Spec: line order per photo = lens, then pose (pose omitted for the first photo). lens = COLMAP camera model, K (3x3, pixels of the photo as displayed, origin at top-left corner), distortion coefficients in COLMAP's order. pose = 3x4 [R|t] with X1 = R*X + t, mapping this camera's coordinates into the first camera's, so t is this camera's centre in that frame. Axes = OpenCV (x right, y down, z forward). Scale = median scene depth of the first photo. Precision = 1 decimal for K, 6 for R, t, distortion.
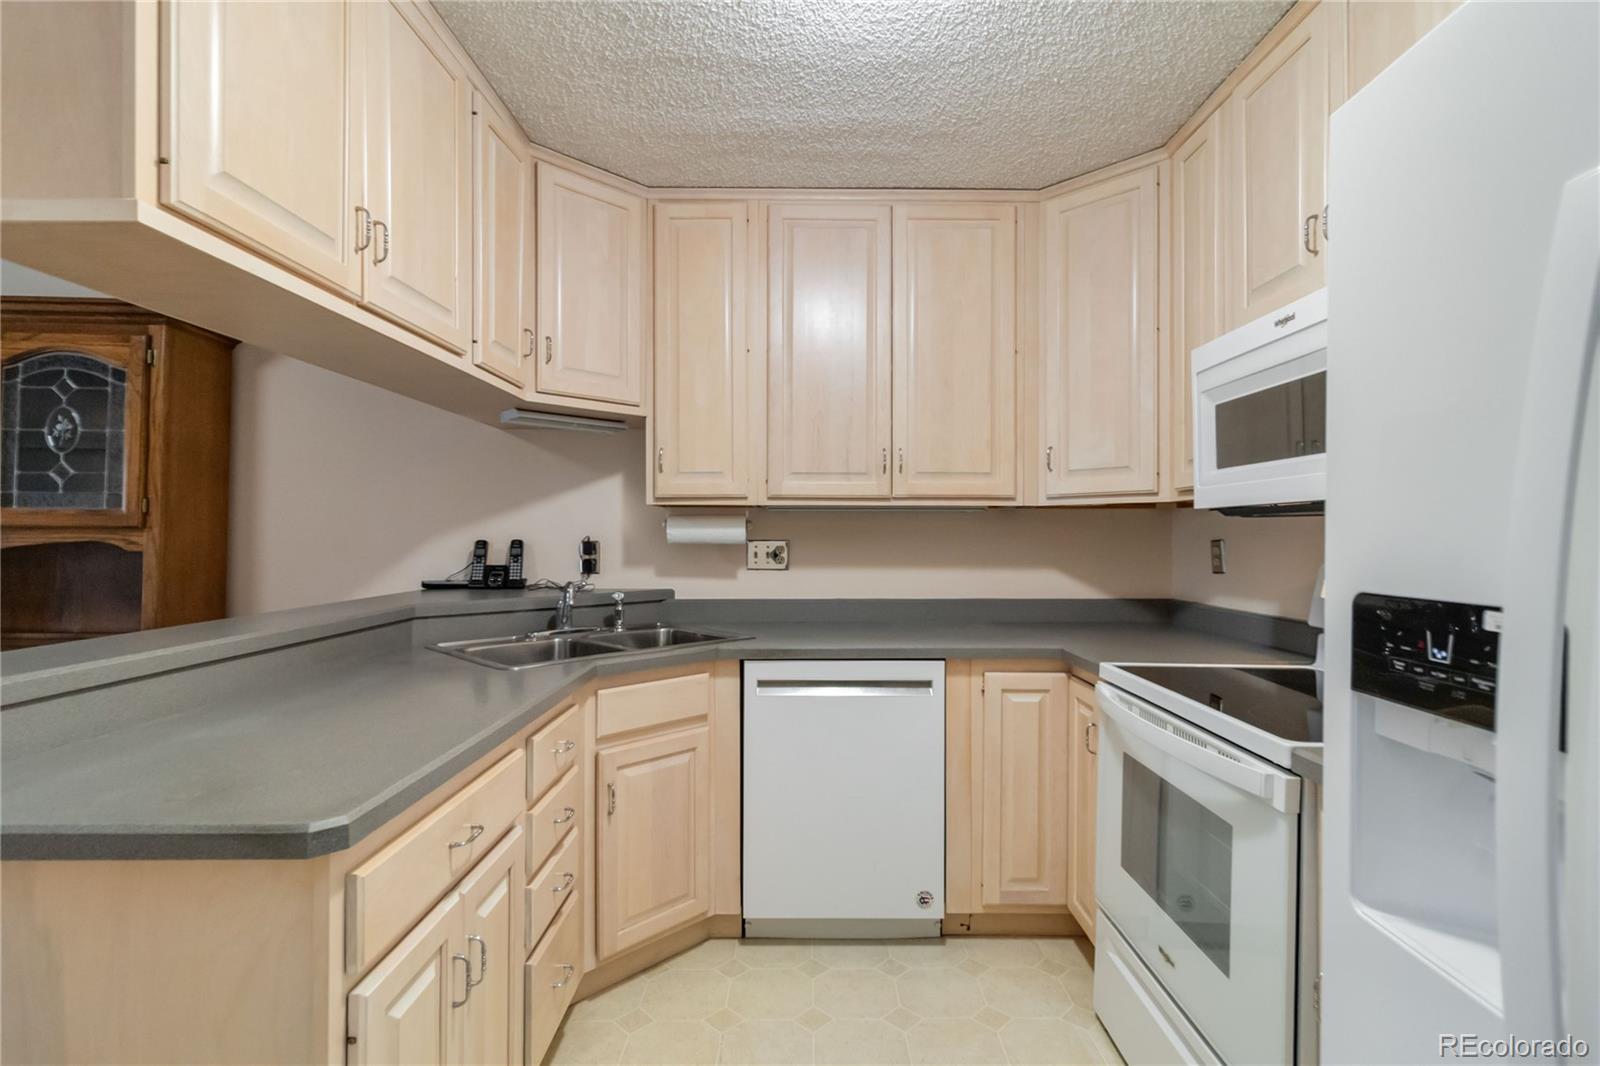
lens RADIAL K [[758.4, 0, 810.9], [0, 758.4, 534.8], [0, 0, 1]] dist [-0.001106, 0.001713]
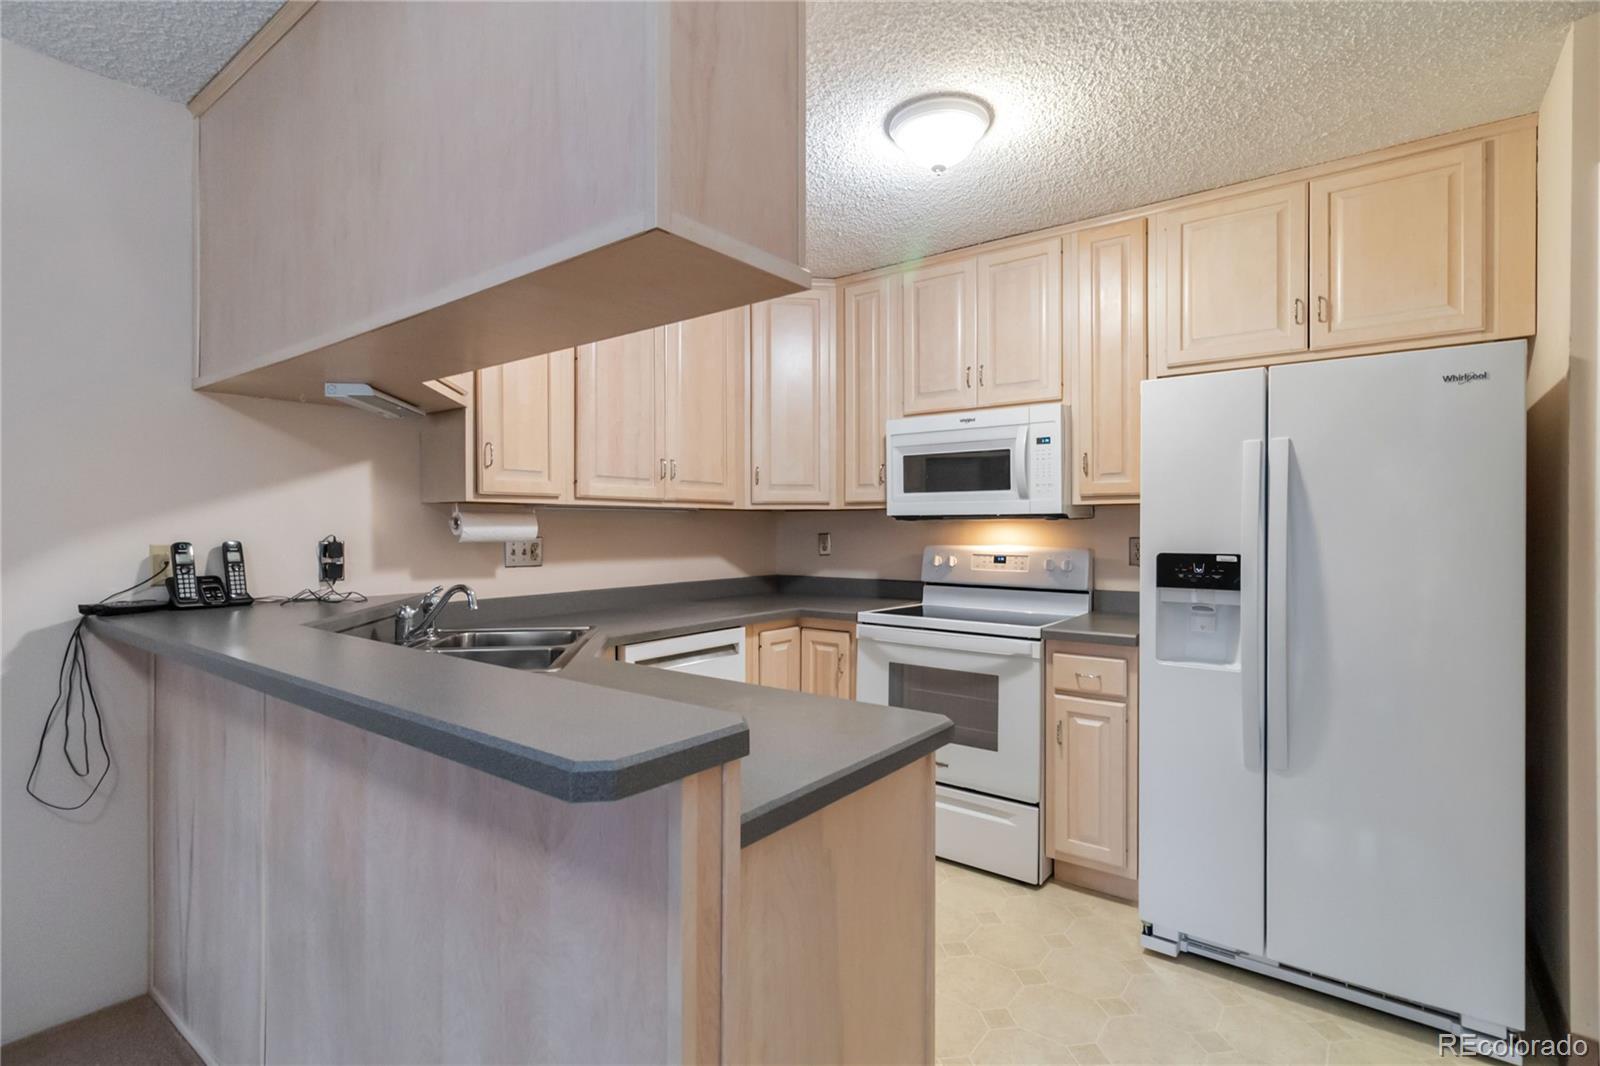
lens RADIAL K [[758.4, 0, 810.8], [0, 758.4, 535.0], [0, 0, 1]] dist [-0.001106, 0.001713]
pose [[0.599411, -0.010068, 0.800378, -0.770395], [0.001431, 0.999933, 0.011507, -0.008986], [-0.800440, -0.005752, 0.599385, 0.107859]]
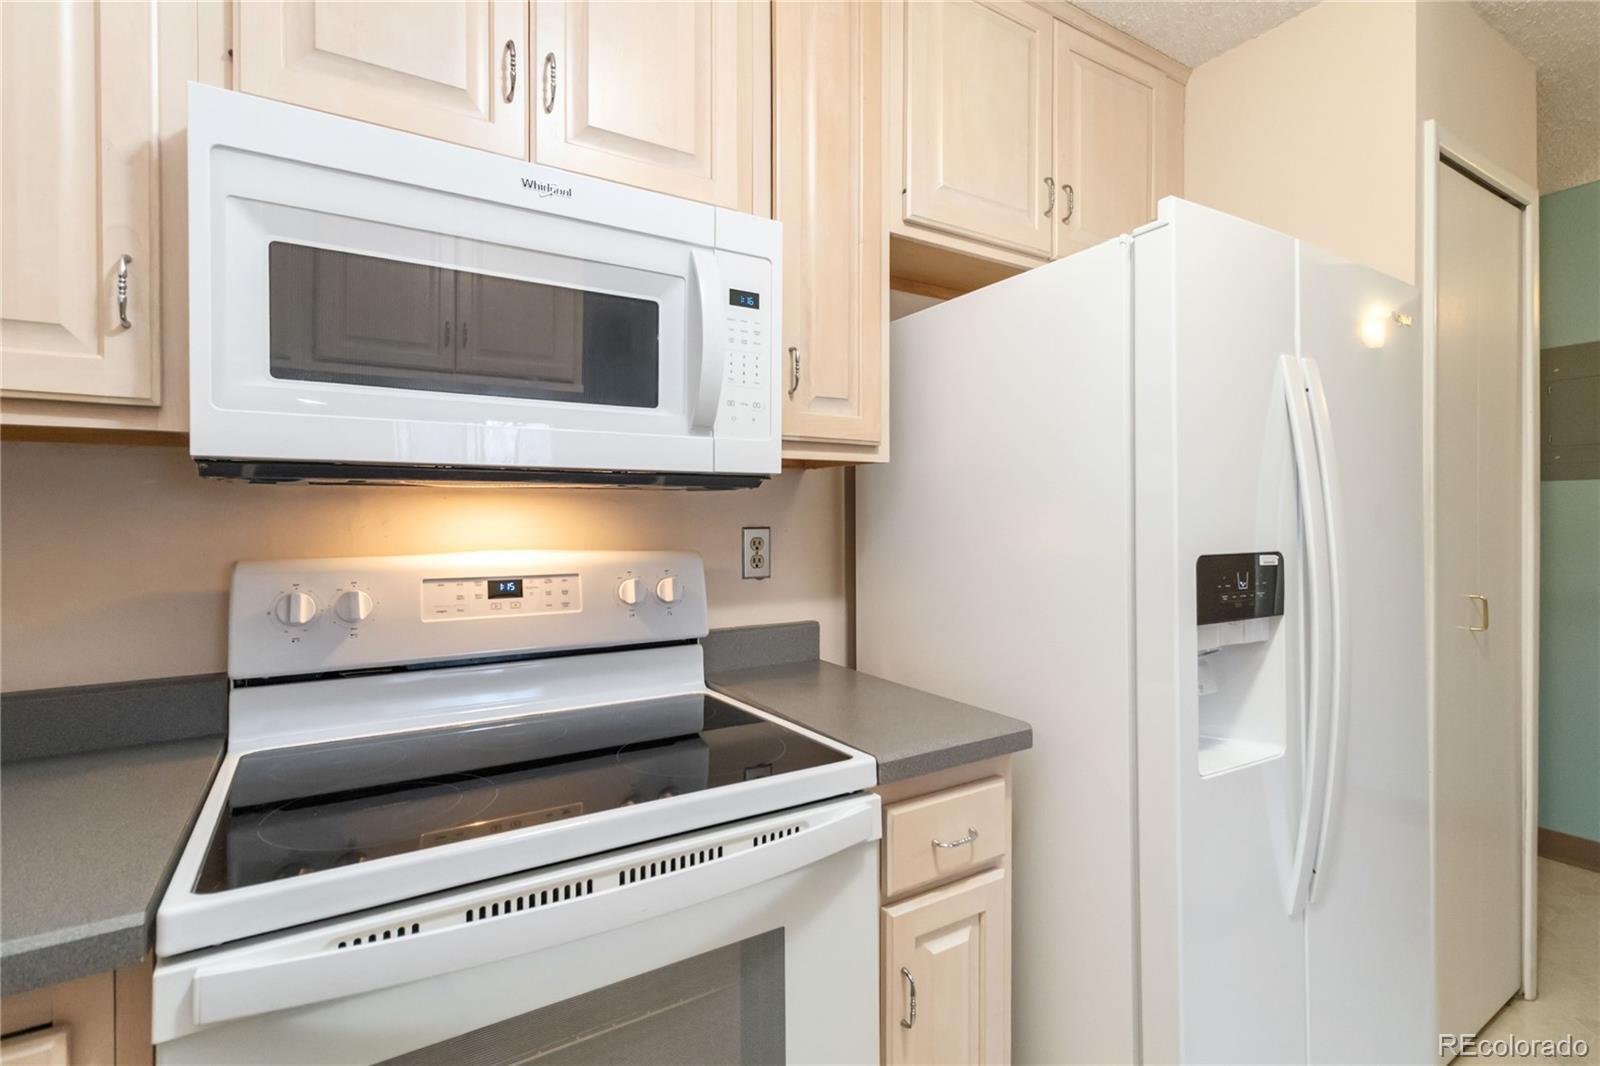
lens RADIAL K [[758.4, 0, 811.5], [0, 758.4, 517.2], [0, 0, 1]] dist [-0.001106, 0.001713]
pose [[-0.525583, -0.002133, 0.850740, -0.033339], [0.001667, 0.999992, 0.003537, -0.000680], [-0.850741, 0.003277, -0.525575, 0.763990]]
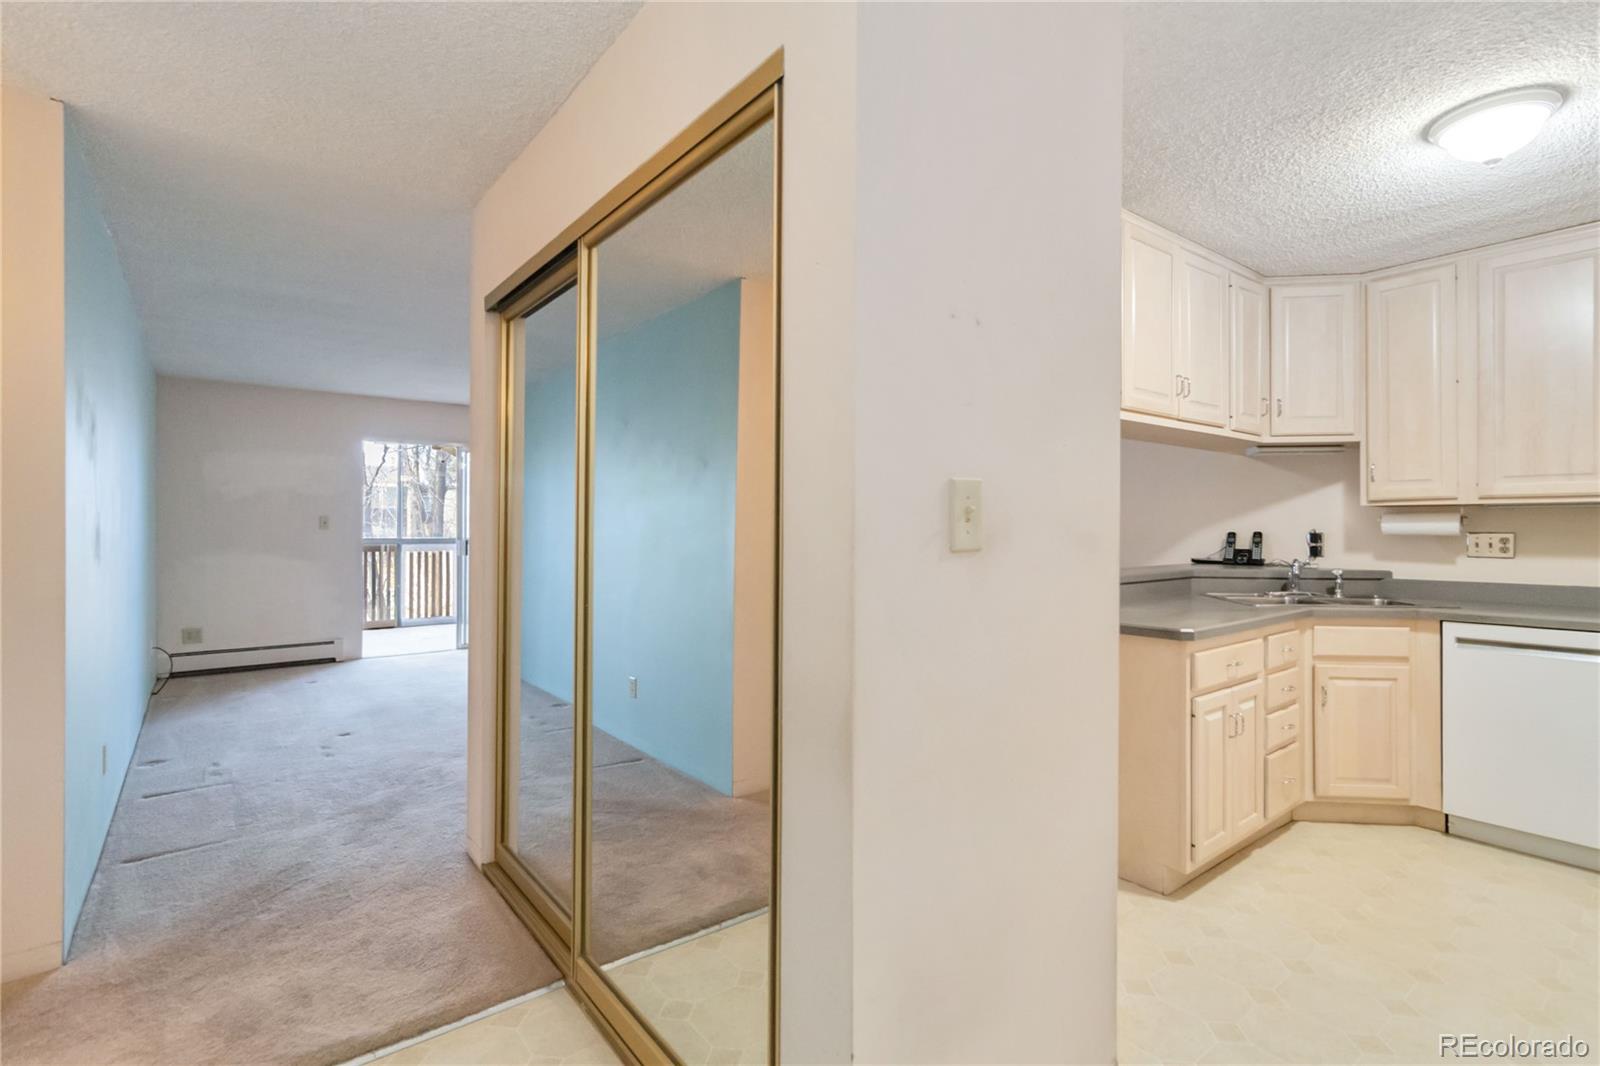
lens RADIAL K [[758.4, 0, 801.8], [0, 758.4, 523.0], [0, 0, 1]] dist [-0.001106, 0.001713]
pose [[0.615320, -0.007306, -0.788243, 0.257545], [0.000765, 0.999962, -0.008671, 0.002190], [0.788277, 0.004733, 0.615302, -0.679872]]
